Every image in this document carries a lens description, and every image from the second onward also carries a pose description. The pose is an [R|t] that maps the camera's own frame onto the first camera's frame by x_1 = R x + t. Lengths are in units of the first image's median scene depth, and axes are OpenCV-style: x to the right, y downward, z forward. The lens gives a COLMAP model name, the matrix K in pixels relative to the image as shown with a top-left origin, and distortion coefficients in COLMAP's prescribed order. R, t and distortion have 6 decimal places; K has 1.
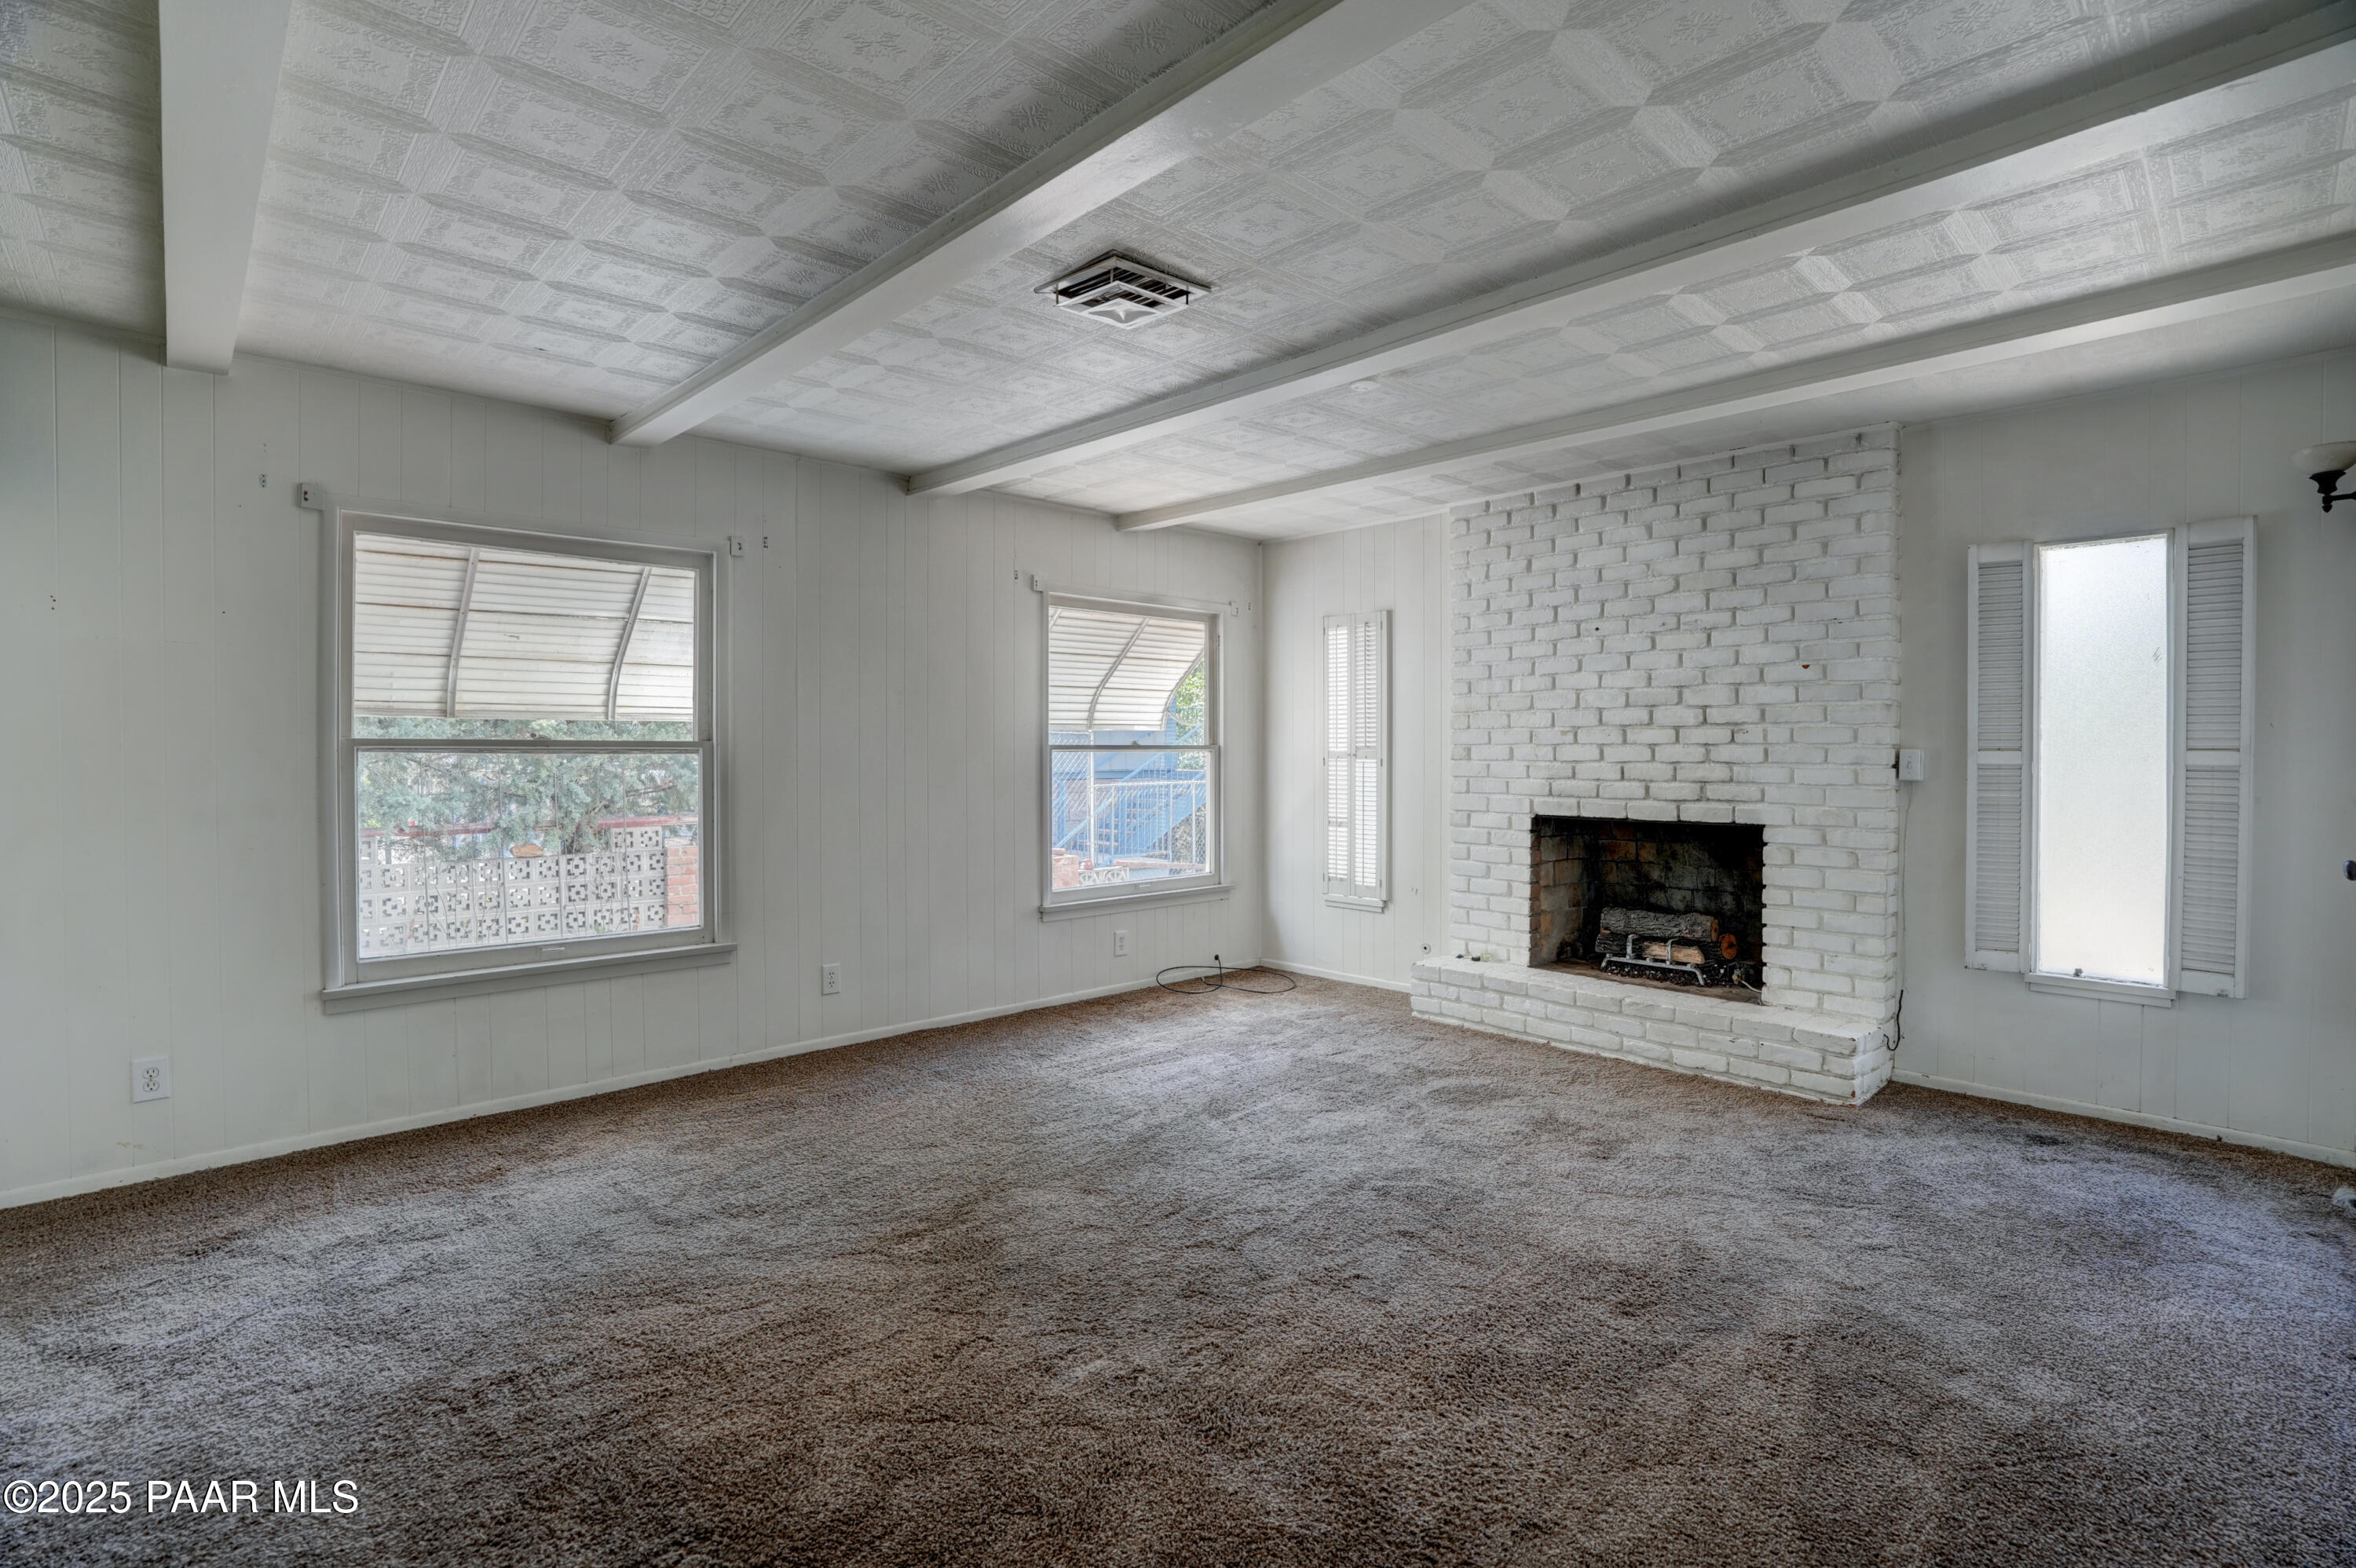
lens RADIAL K [[1128.4, 0, 1183.1], [0, 1128.4, 768.3], [0, 0, 1]] dist [-0.057019, 0.021864]
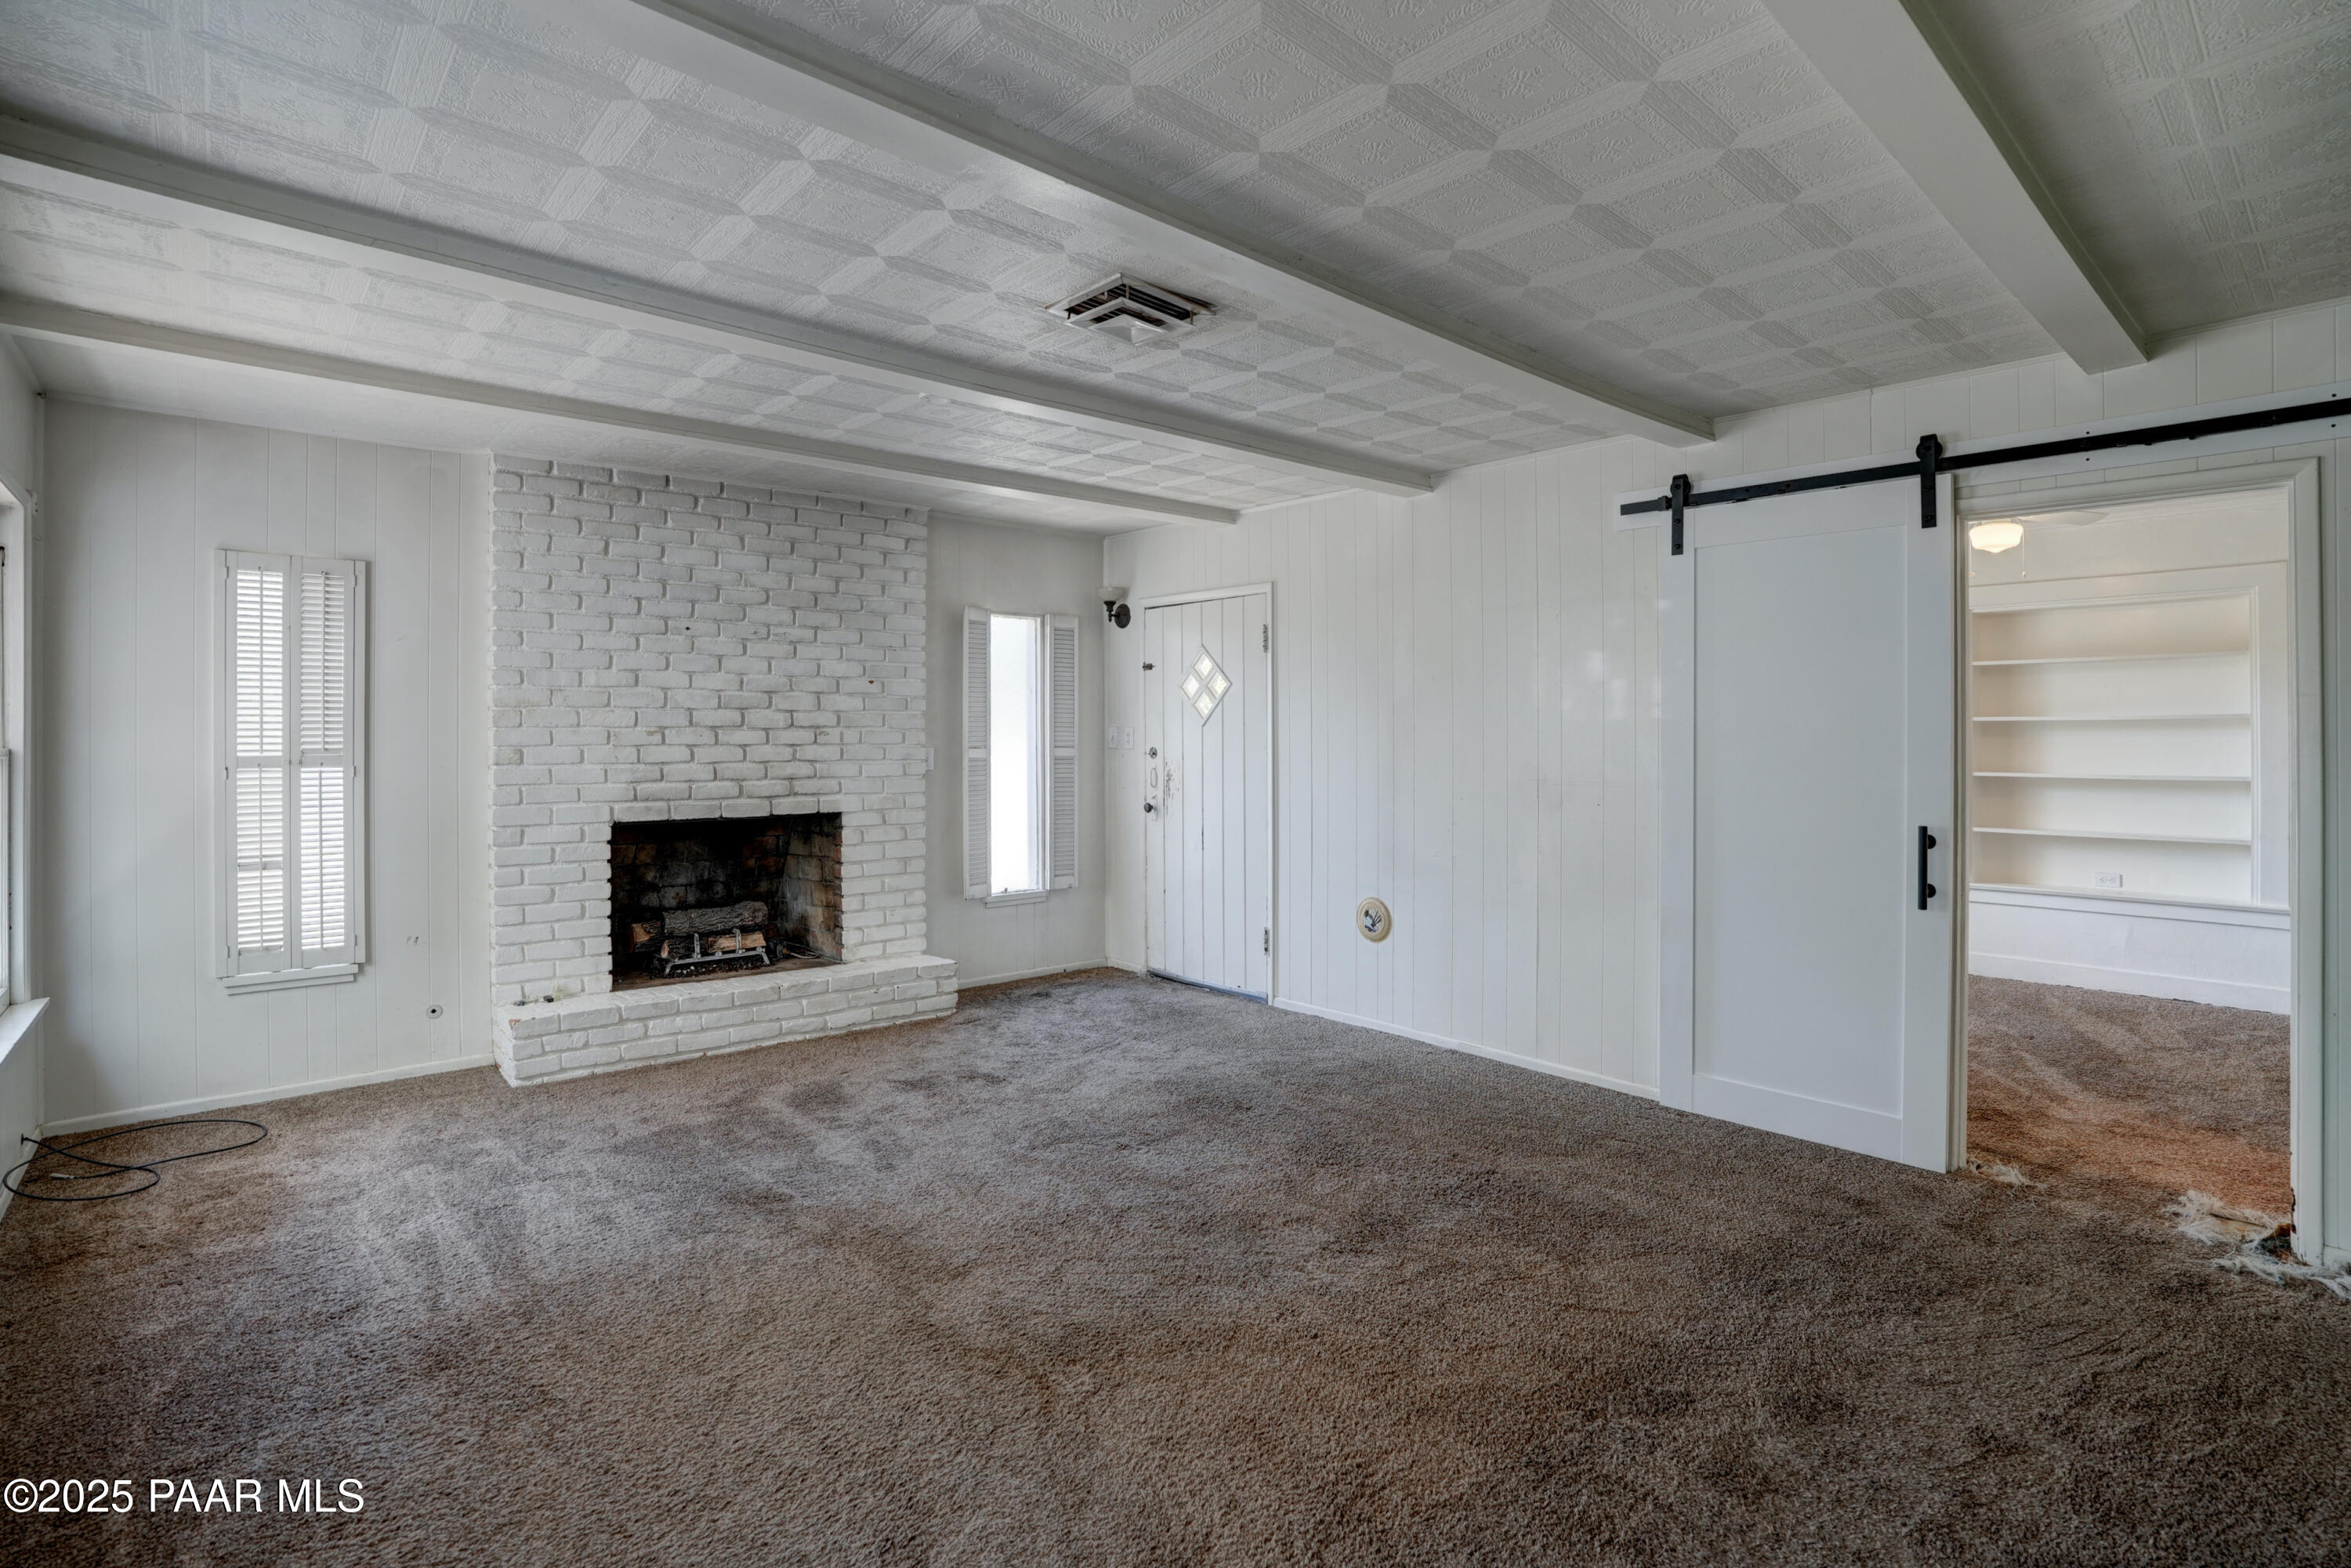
lens RADIAL K [[1183.2, 0, 1185.3], [0, 1183.2, 738.9], [0, 0, 1]] dist [-0.021258, 0.000023]
pose [[0.026763, 0.000756, 0.999642, -0.716358], [0.020134, 0.999796, -0.001295, -0.018038], [-0.999439, 0.020161, 0.026742, 0.583258]]
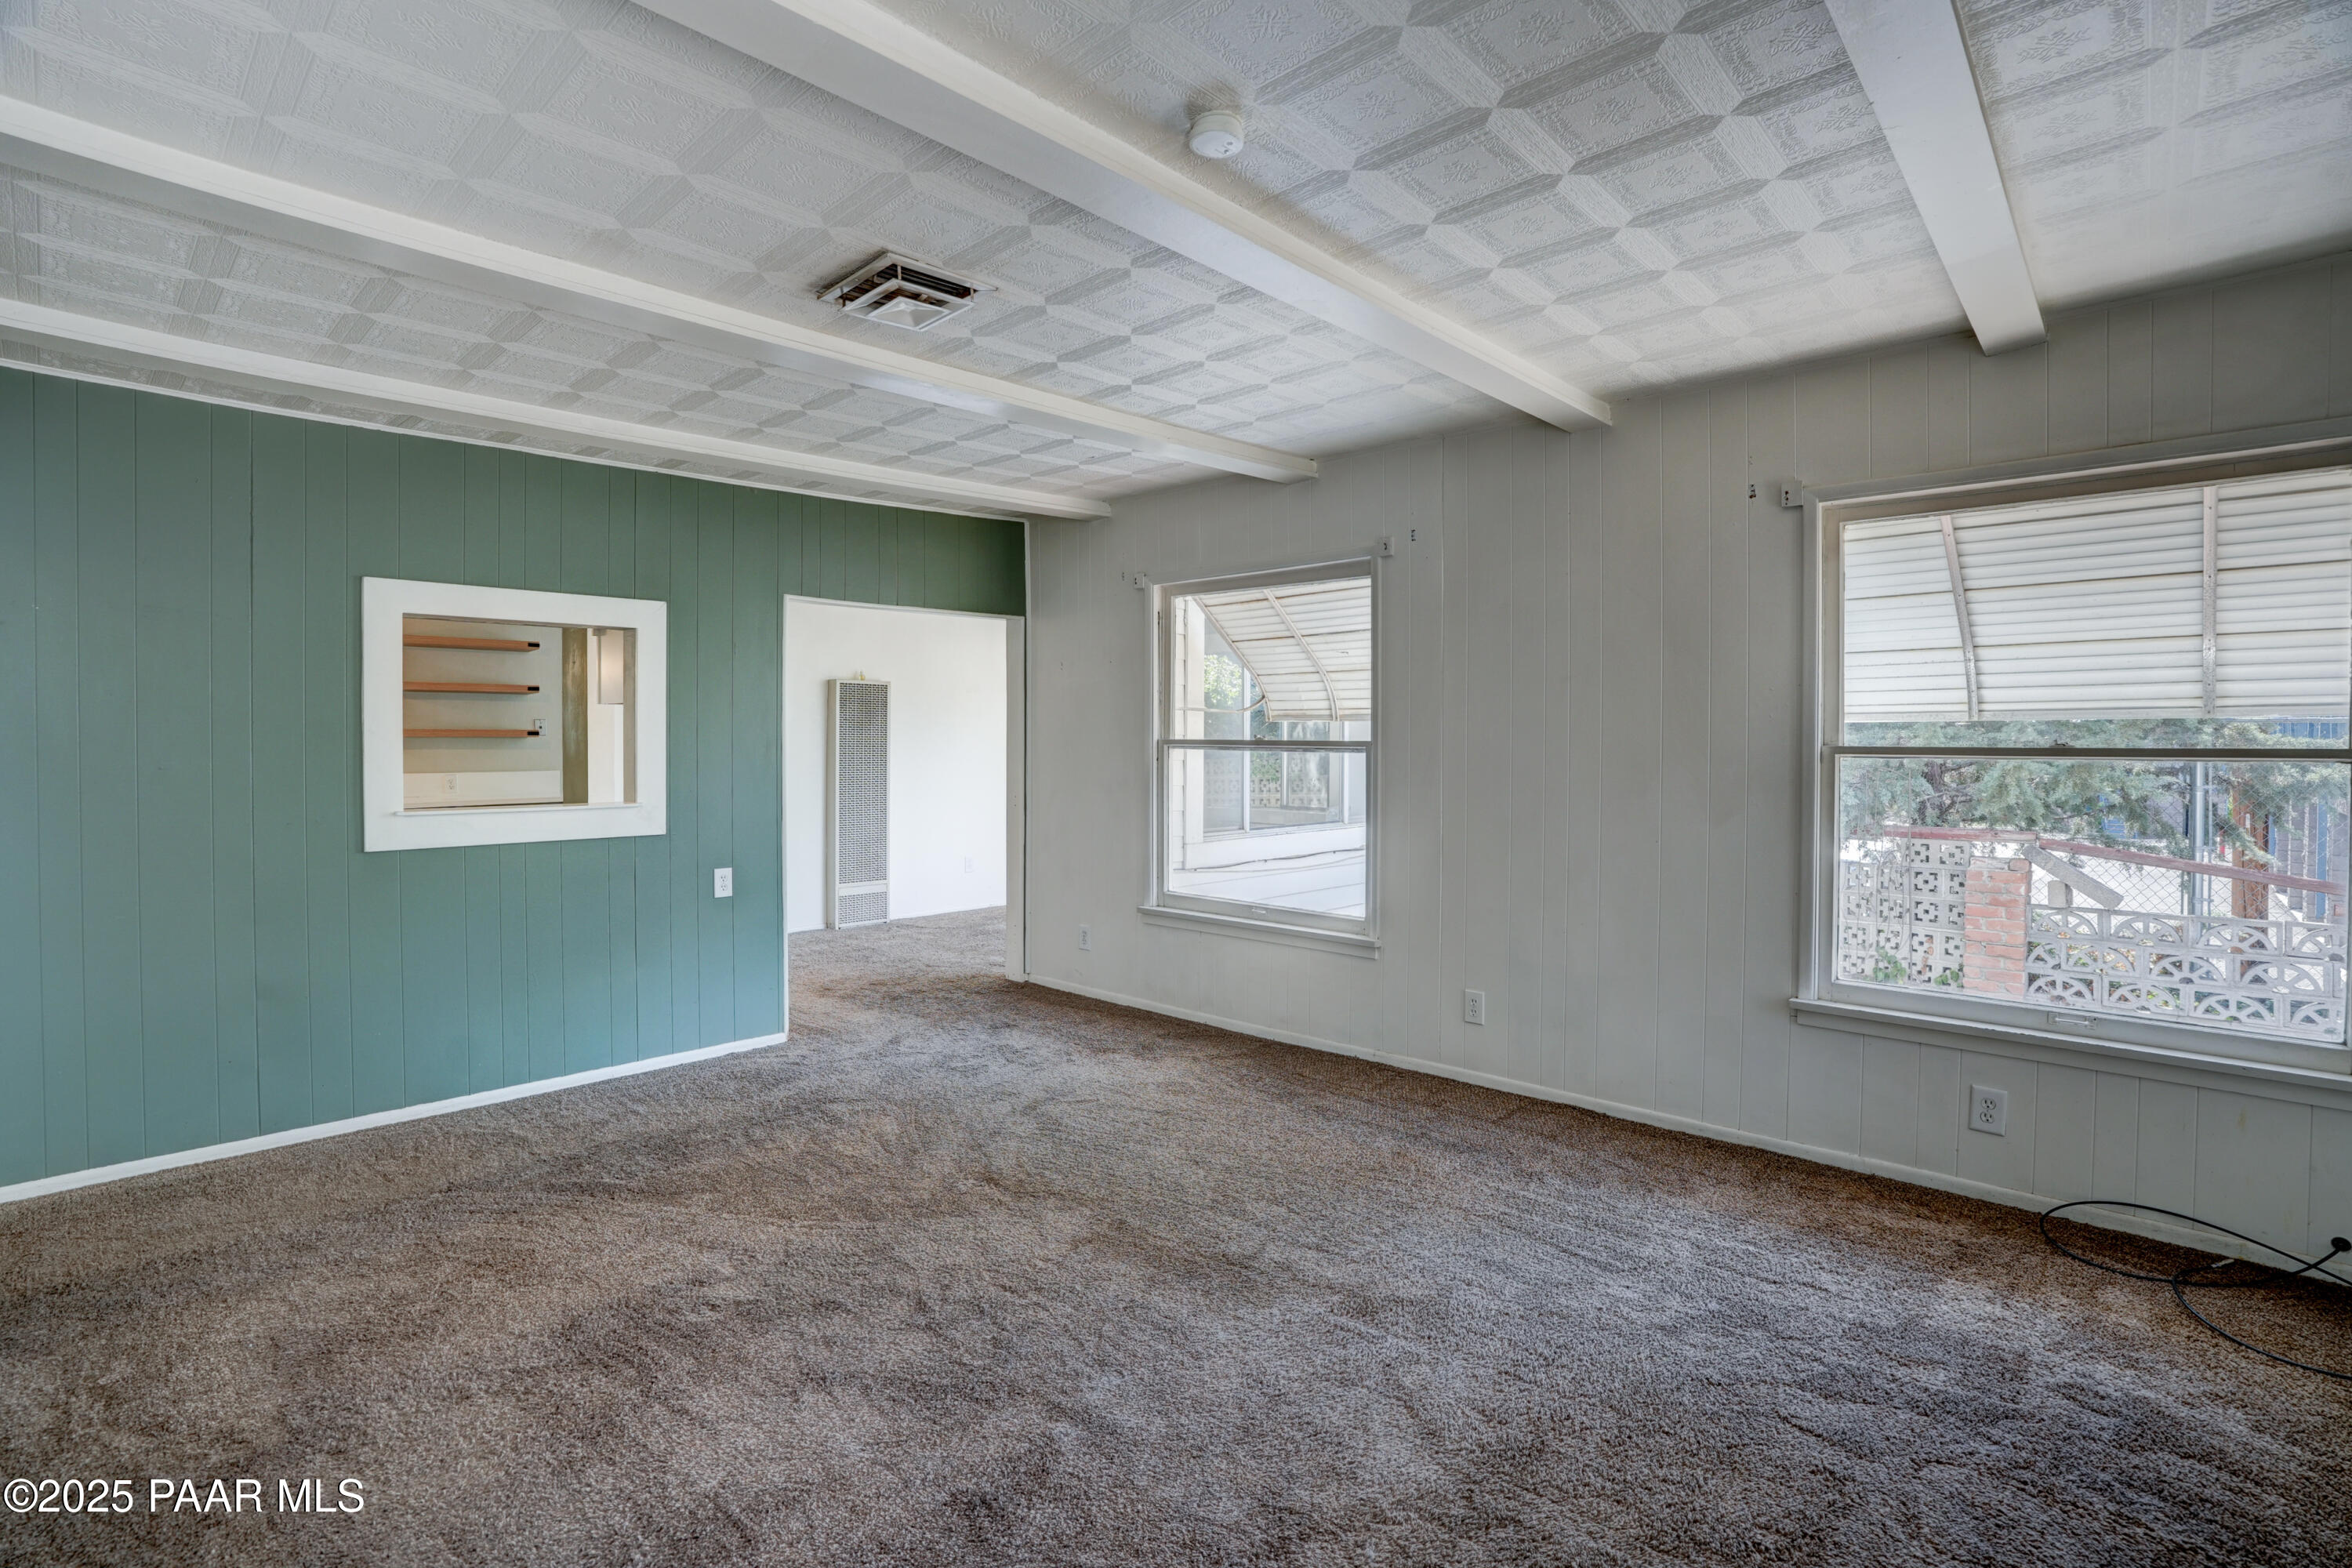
lens RADIAL K [[1126.6, 0, 1181.1], [0, 1126.6, 768.3], [0, 0, 1]] dist [-0.057019, 0.021864]
pose [[0.031302, 0.016313, -0.999377, 0.581327], [-0.019446, 0.999687, 0.015709, -0.009111], [0.999321, 0.018942, 0.031610, 0.769608]]
